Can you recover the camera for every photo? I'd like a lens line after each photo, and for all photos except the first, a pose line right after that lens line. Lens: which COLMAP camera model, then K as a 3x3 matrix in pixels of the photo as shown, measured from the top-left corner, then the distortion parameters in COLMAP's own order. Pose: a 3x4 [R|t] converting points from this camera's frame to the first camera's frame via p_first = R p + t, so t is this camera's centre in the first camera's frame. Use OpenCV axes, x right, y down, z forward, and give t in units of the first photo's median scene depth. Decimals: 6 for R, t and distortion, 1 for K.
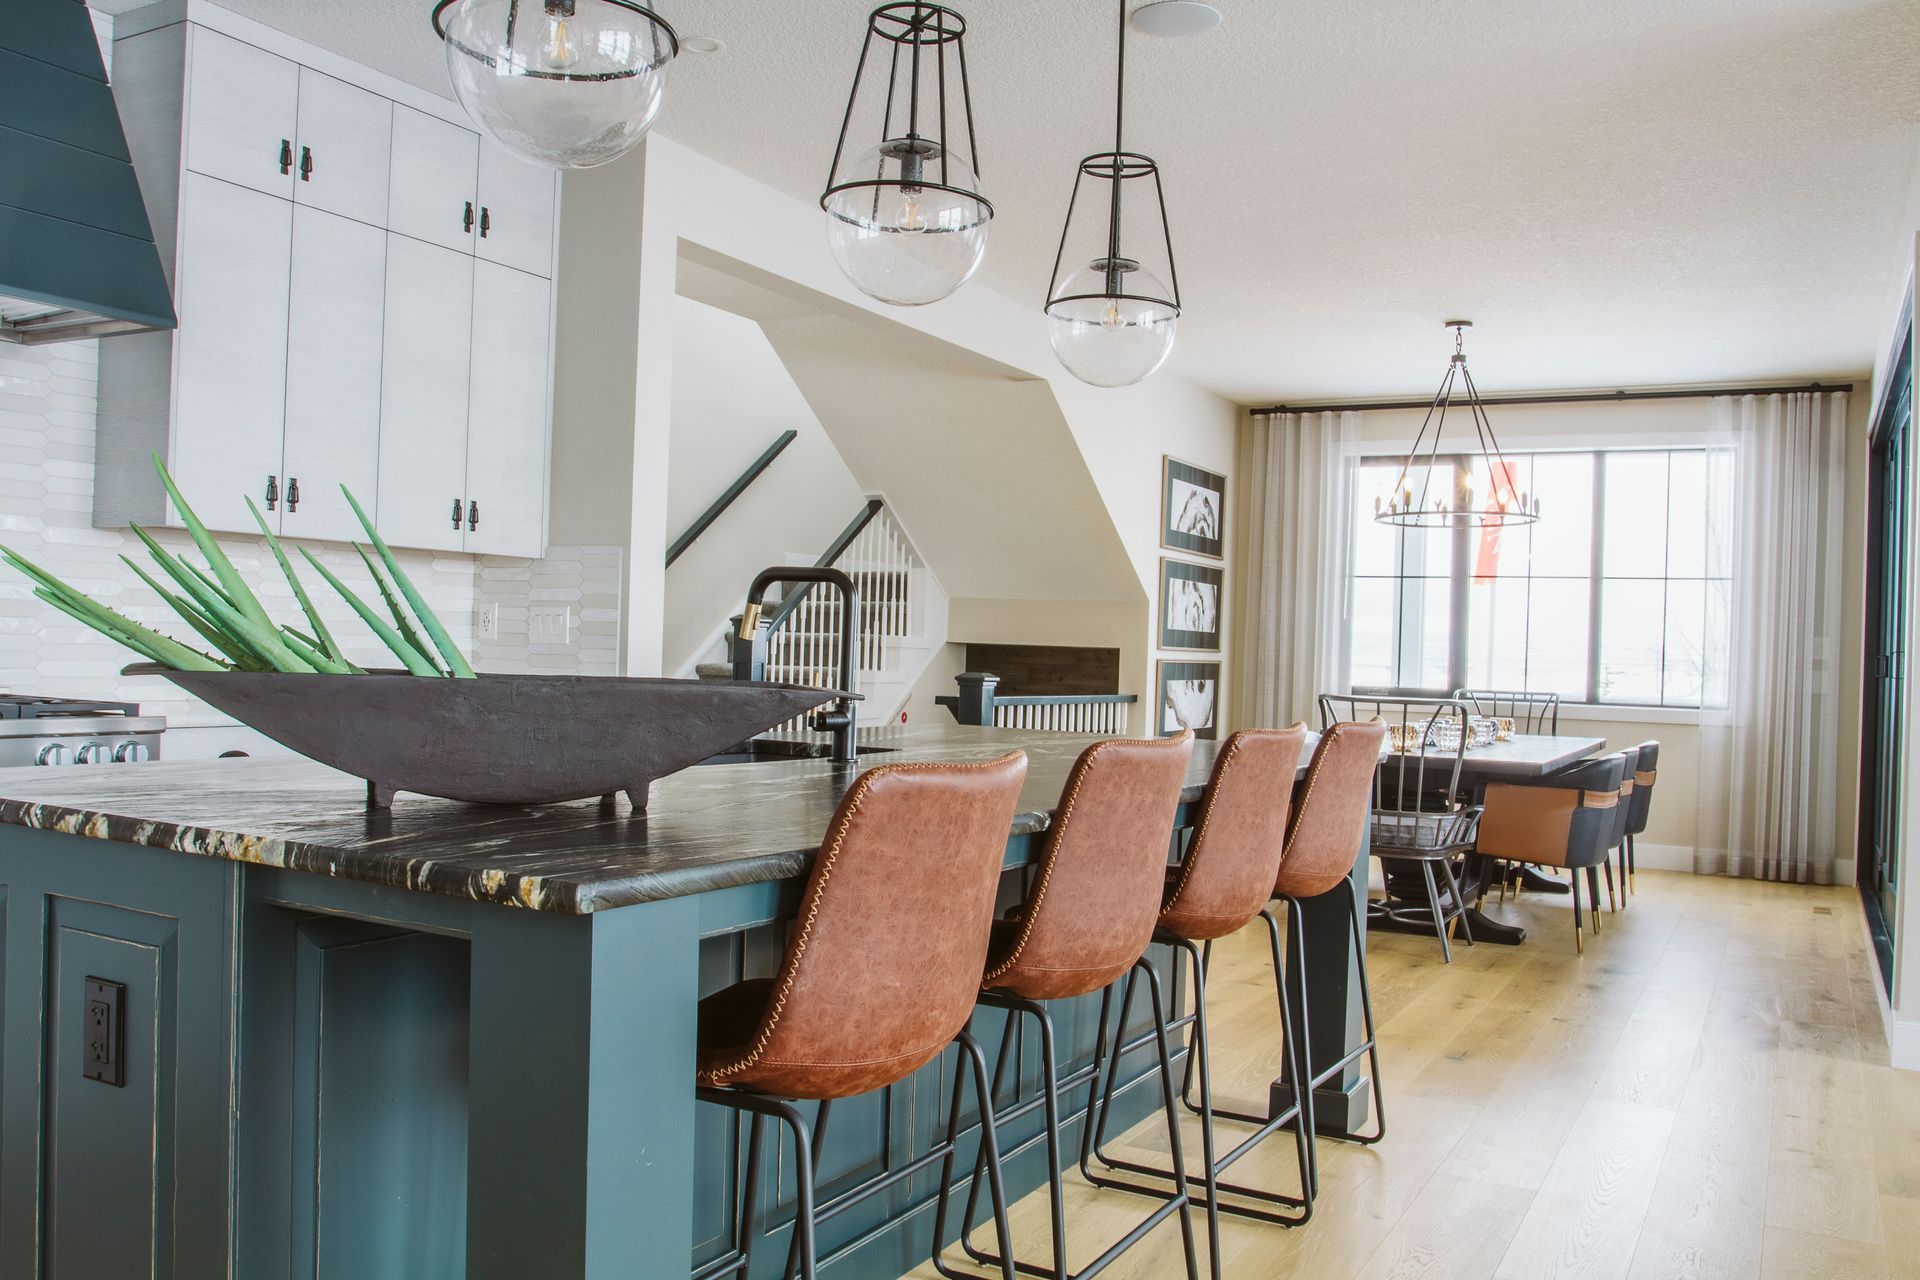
lens RADIAL K [[1620.8, 0, 960.0], [0, 1620.8, 640.0], [0, 0, 1]] dist [-0.087650, 0.051296]
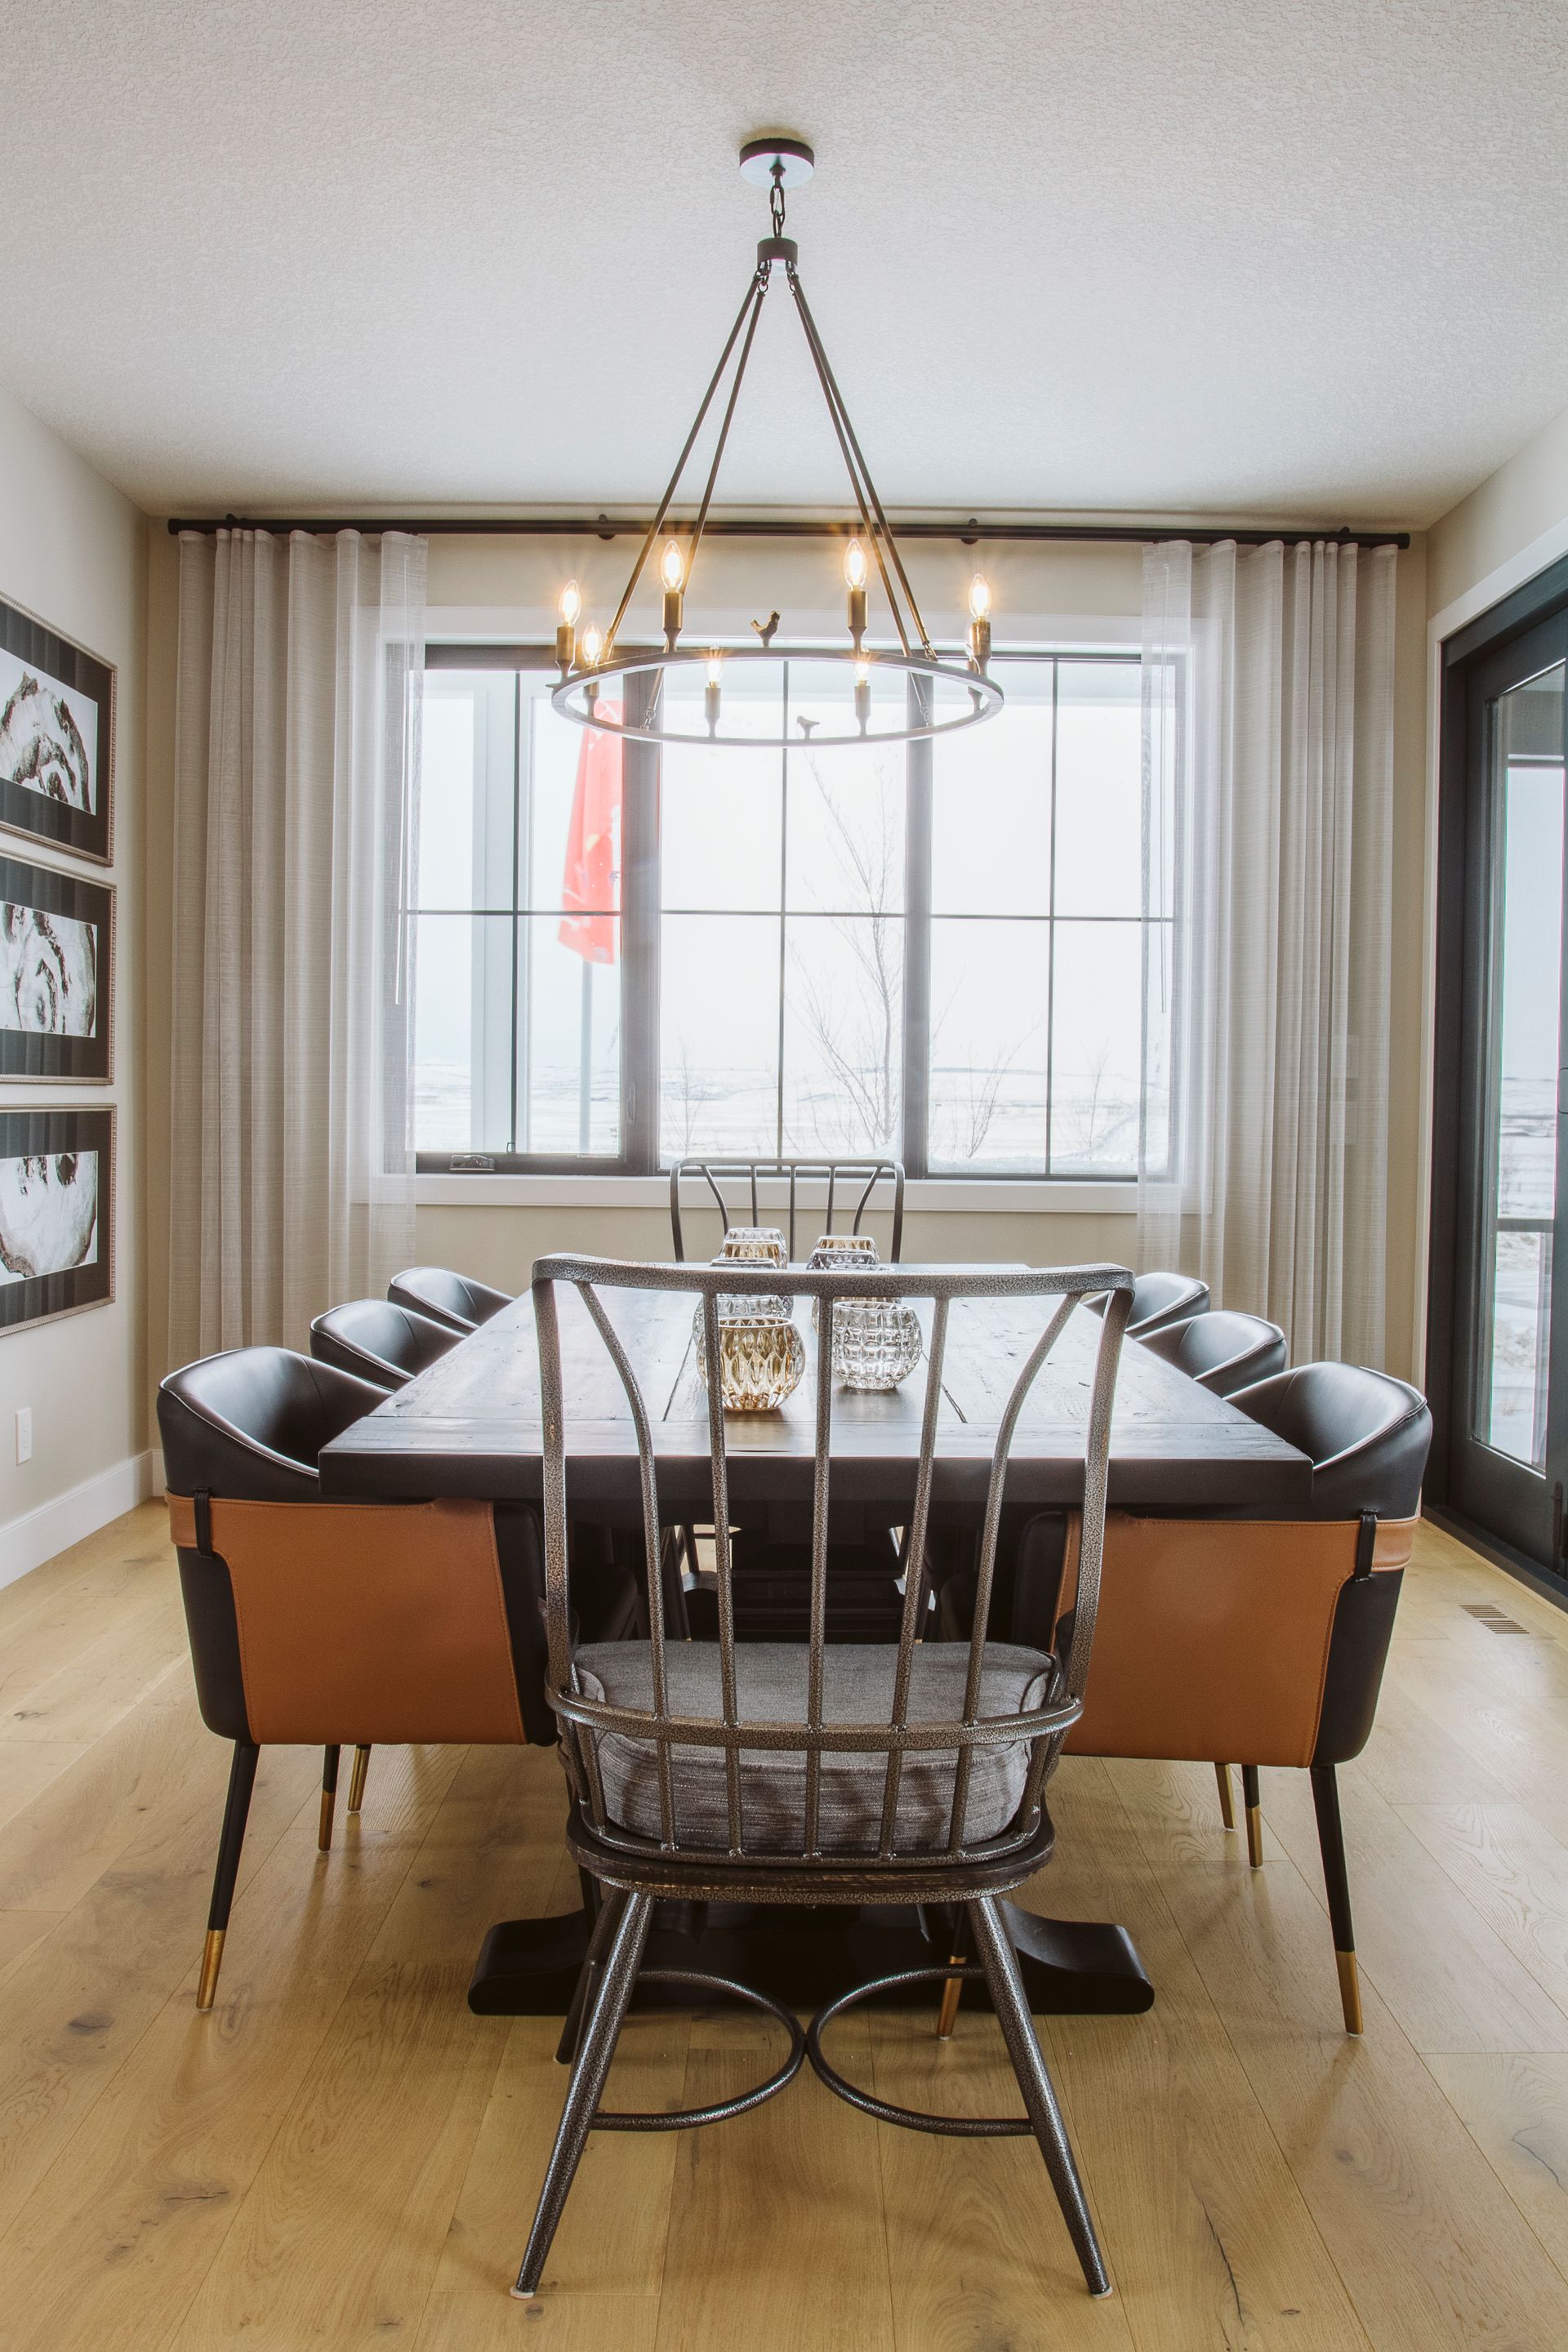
lens RADIAL K [[1985.5, 0, 802.1], [0, 1985.5, 1206.5], [0, 0, 1]] dist [-0.087650, 0.051296]
pose [[0.882591, -0.046660, 0.467820, 0.079962], [0.013375, 0.997152, 0.074221, 0.003719], [-0.469951, -0.059250, 0.880702, 0.469451]]
